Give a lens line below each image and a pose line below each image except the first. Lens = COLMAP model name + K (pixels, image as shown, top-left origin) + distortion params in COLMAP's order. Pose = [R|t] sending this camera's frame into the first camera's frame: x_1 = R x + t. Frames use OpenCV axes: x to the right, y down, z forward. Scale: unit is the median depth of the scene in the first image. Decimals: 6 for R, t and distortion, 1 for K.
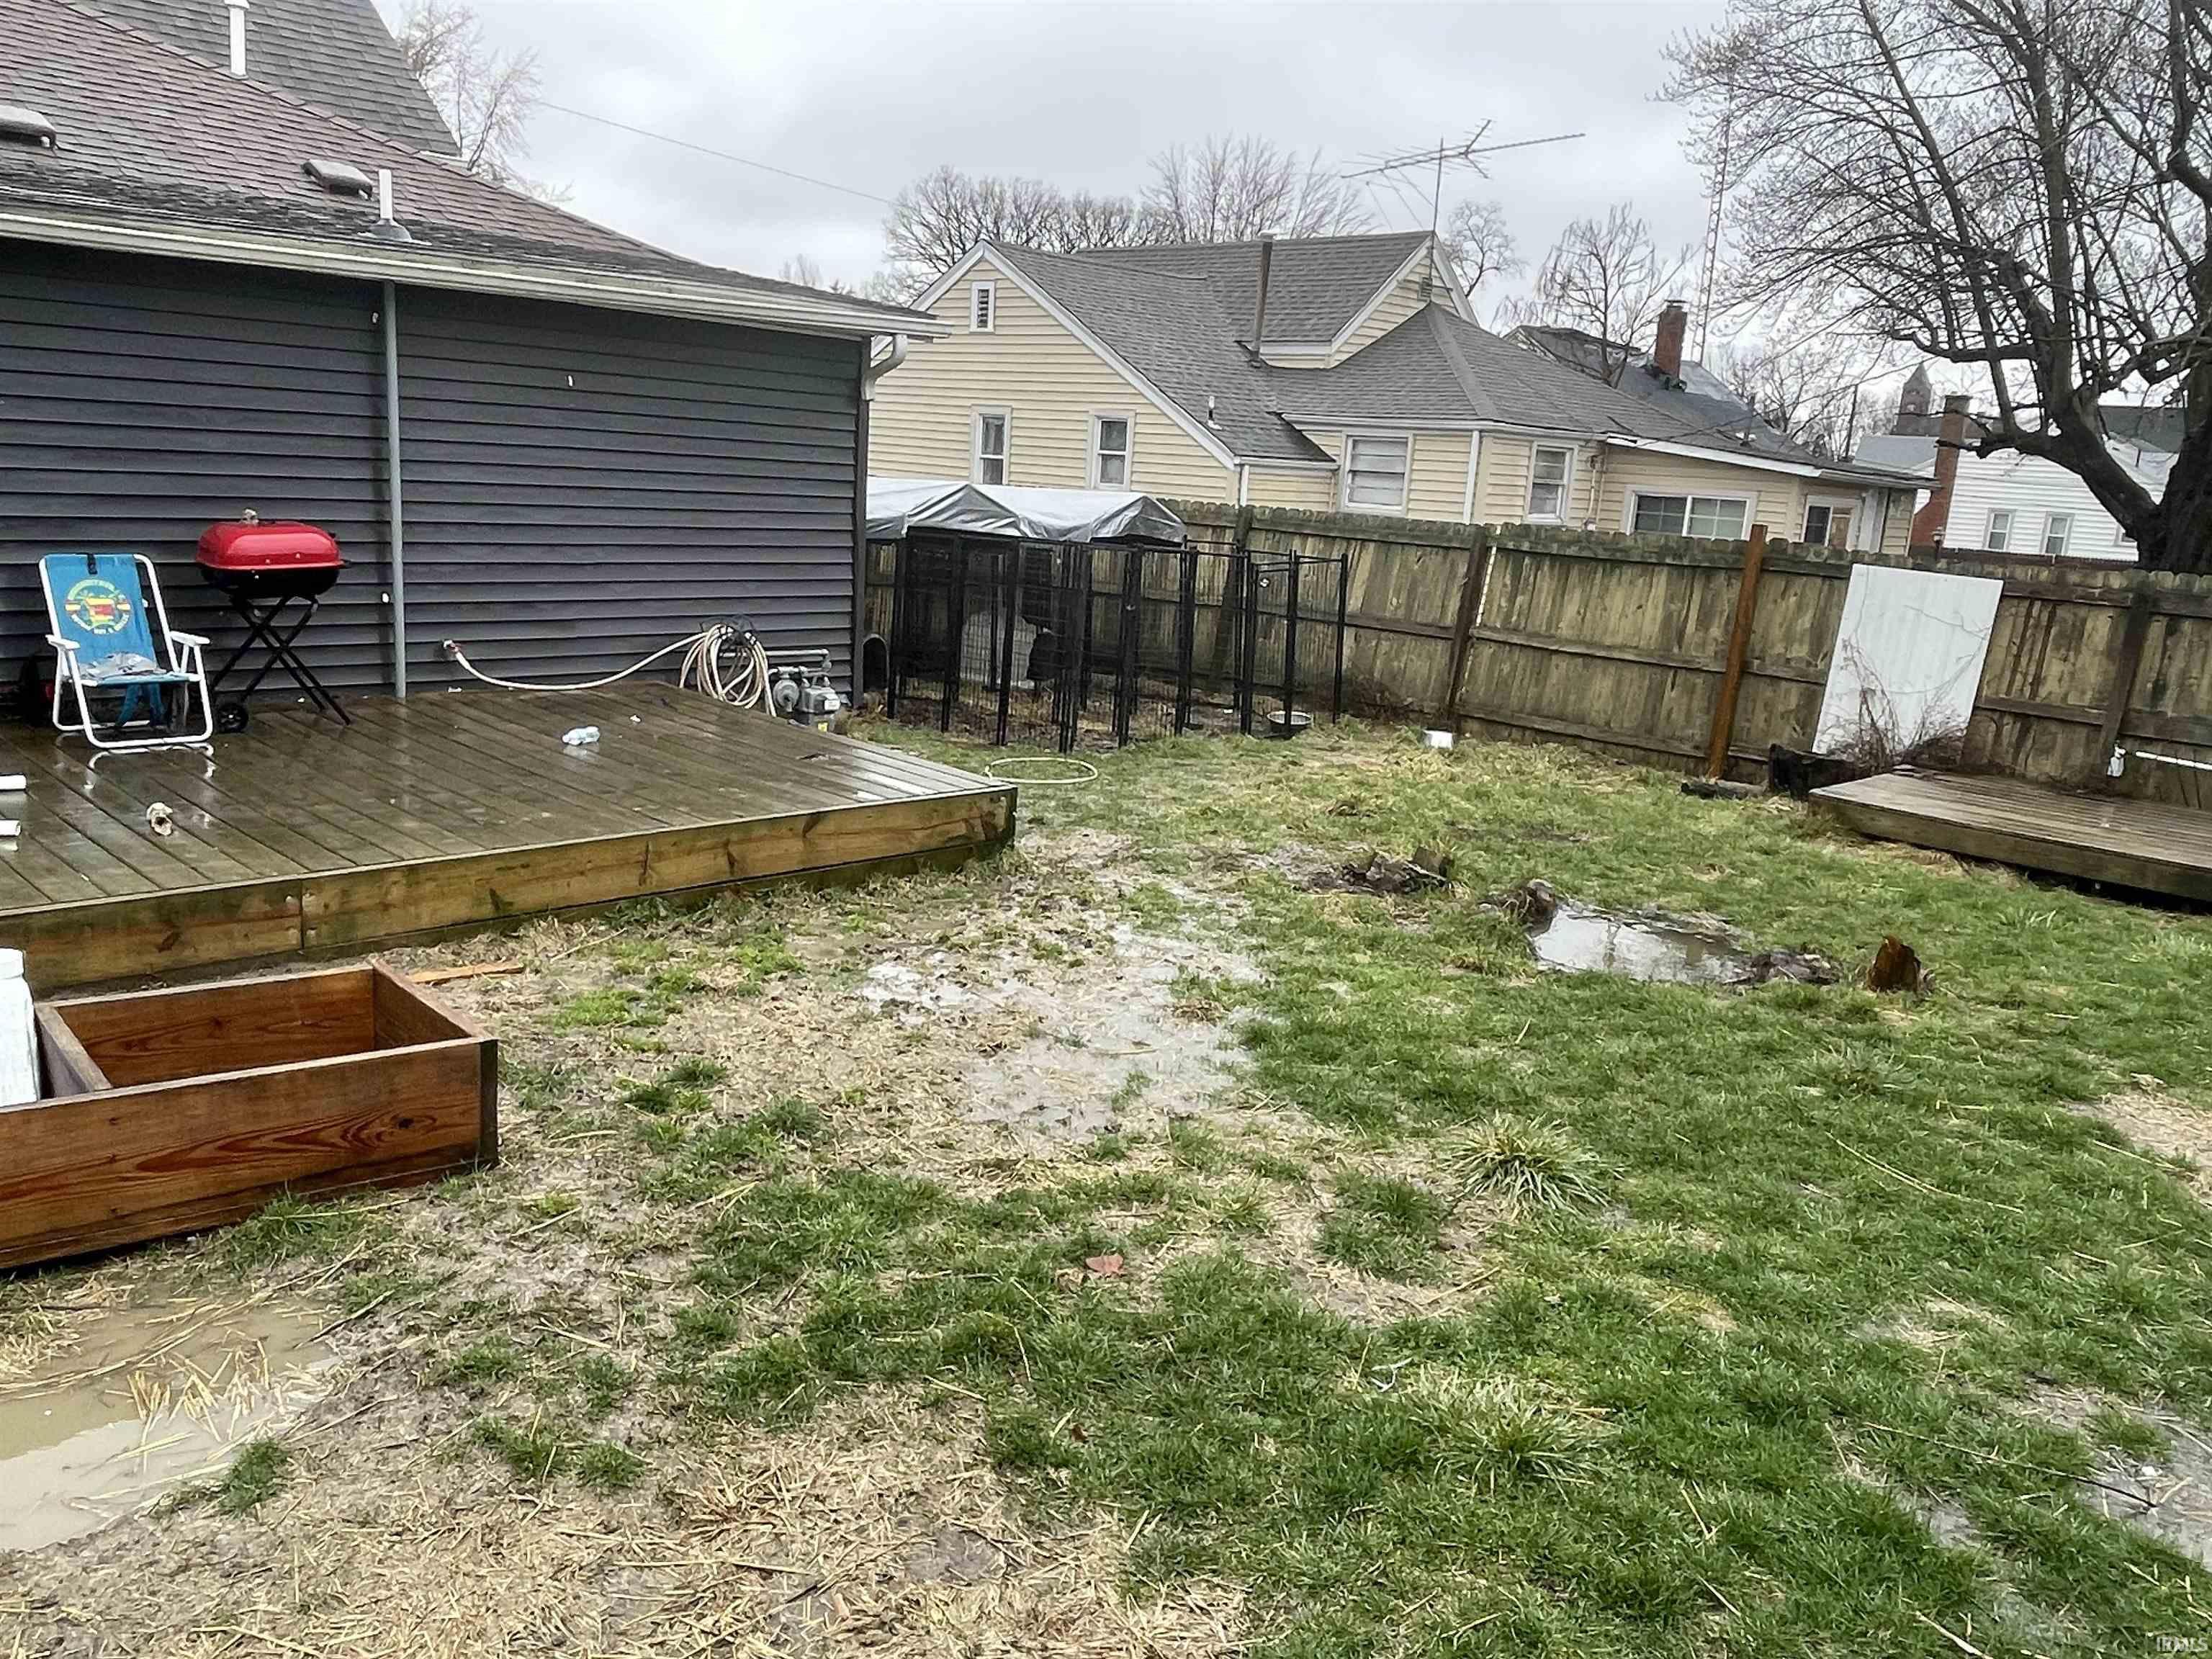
lens RADIAL K [[1641.8, 0, 1098.2], [0, 1641.8, 830.4], [0, 0, 1]] dist [-0.000970, -0.008786]
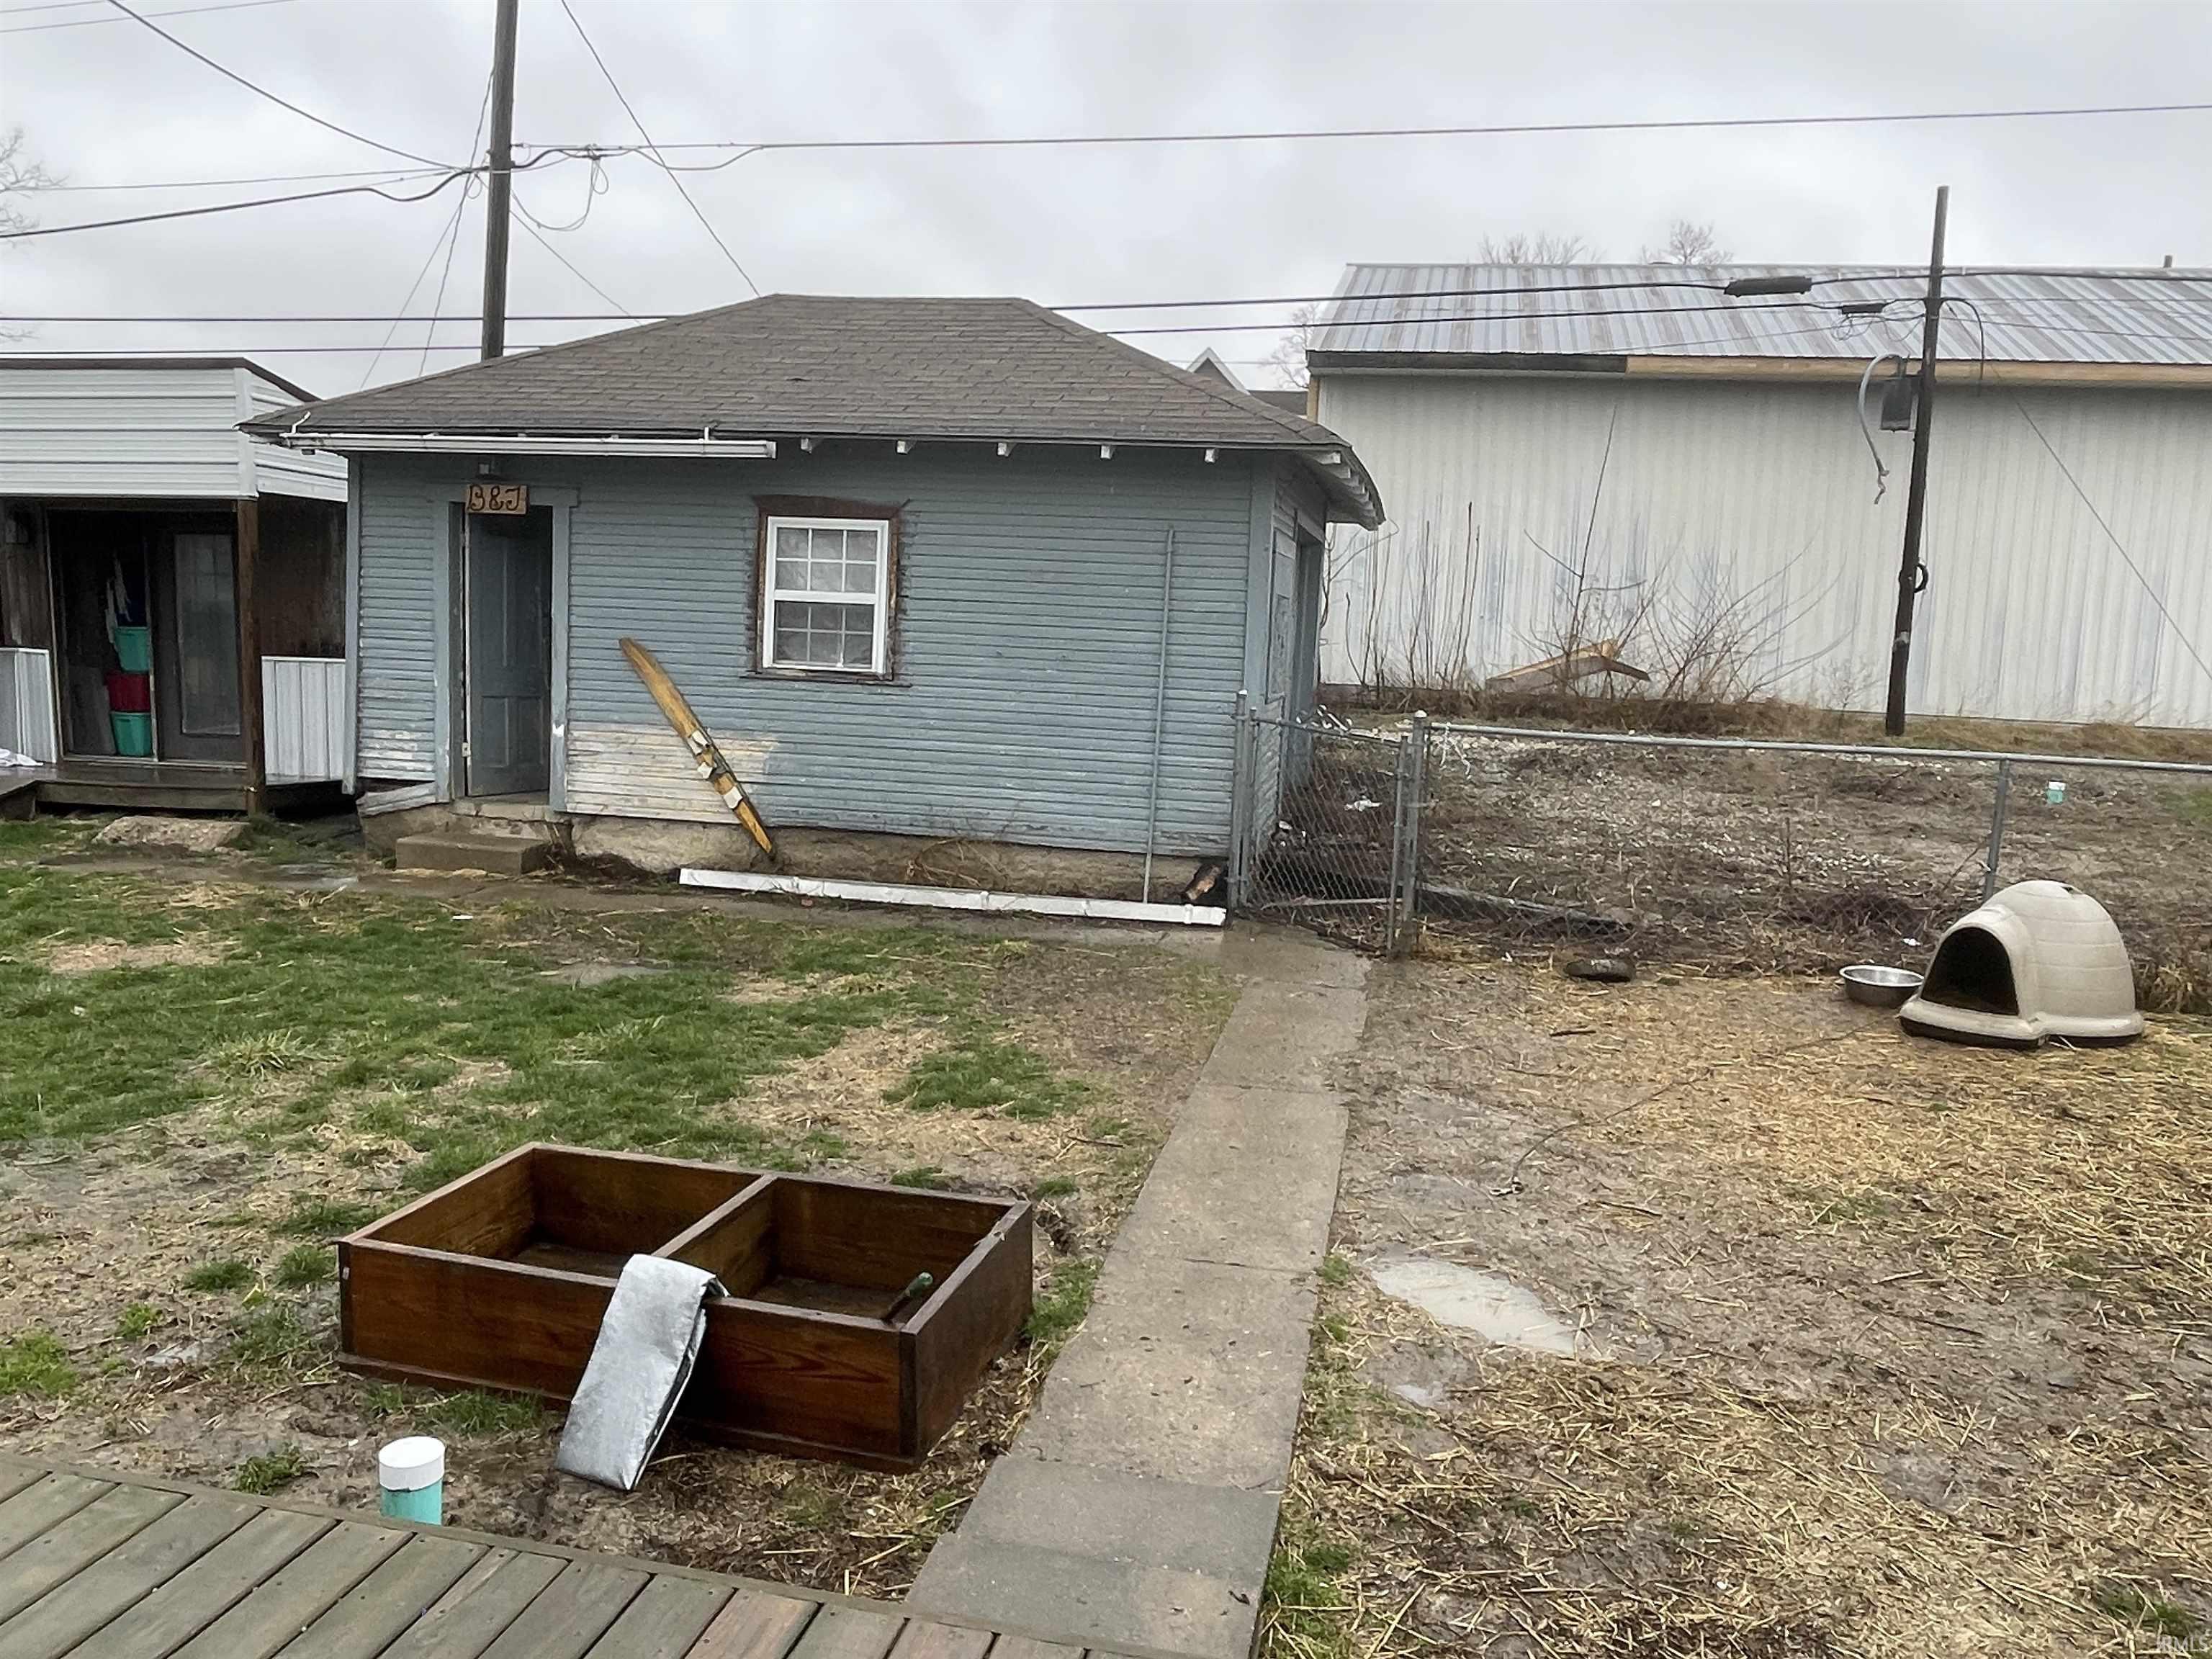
lens RADIAL K [[1641.8, 0, 1090.7], [0, 1641.8, 823.9], [0, 0, 1]] dist [-0.000970, -0.008786]
pose [[-0.522183, -0.190009, 0.831397, -0.537642], [0.110456, 0.951586, 0.286852, -0.139576], [-0.845650, 0.241622, -0.475914, 0.404705]]
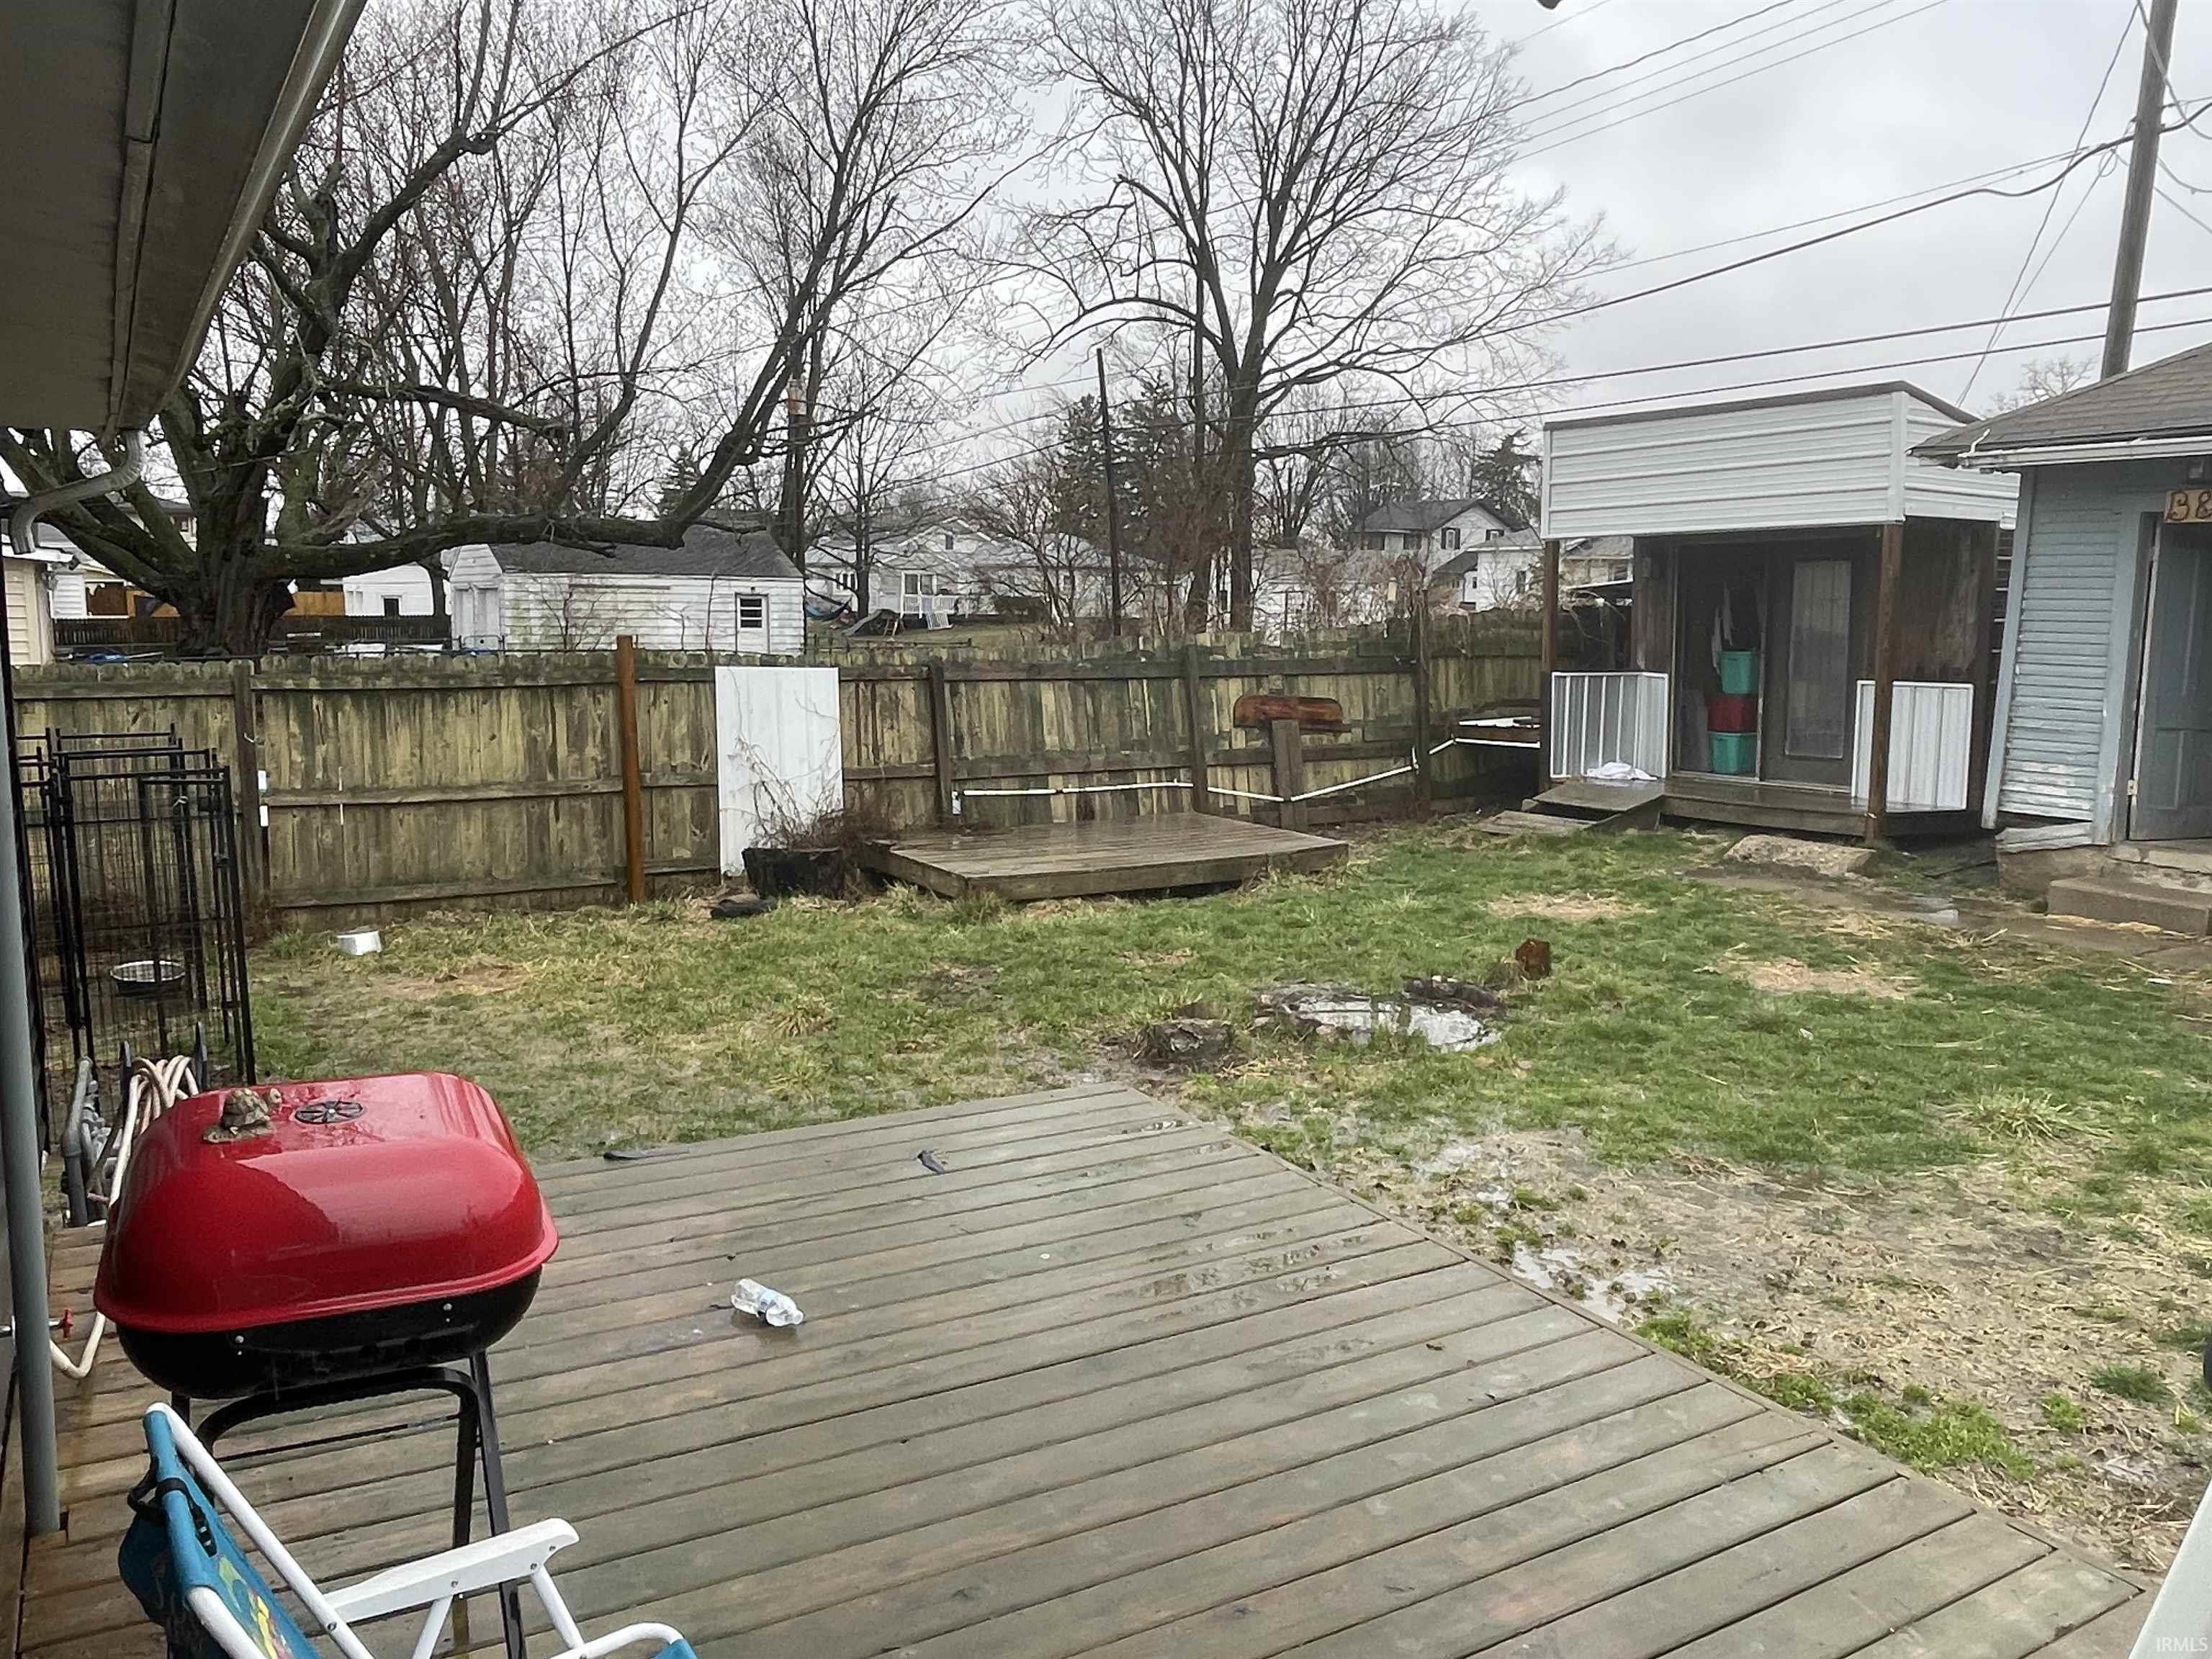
lens RADIAL K [[1641.8, 0, 1108.5], [0, 1641.8, 824.8], [0, 0, 1]] dist [-0.000970, -0.008786]
pose [[0.258787, -0.194011, 0.946250, -0.494255], [0.216134, 0.966414, 0.139036, -0.164265], [-0.941443, 0.168536, 0.292028, 0.510383]]
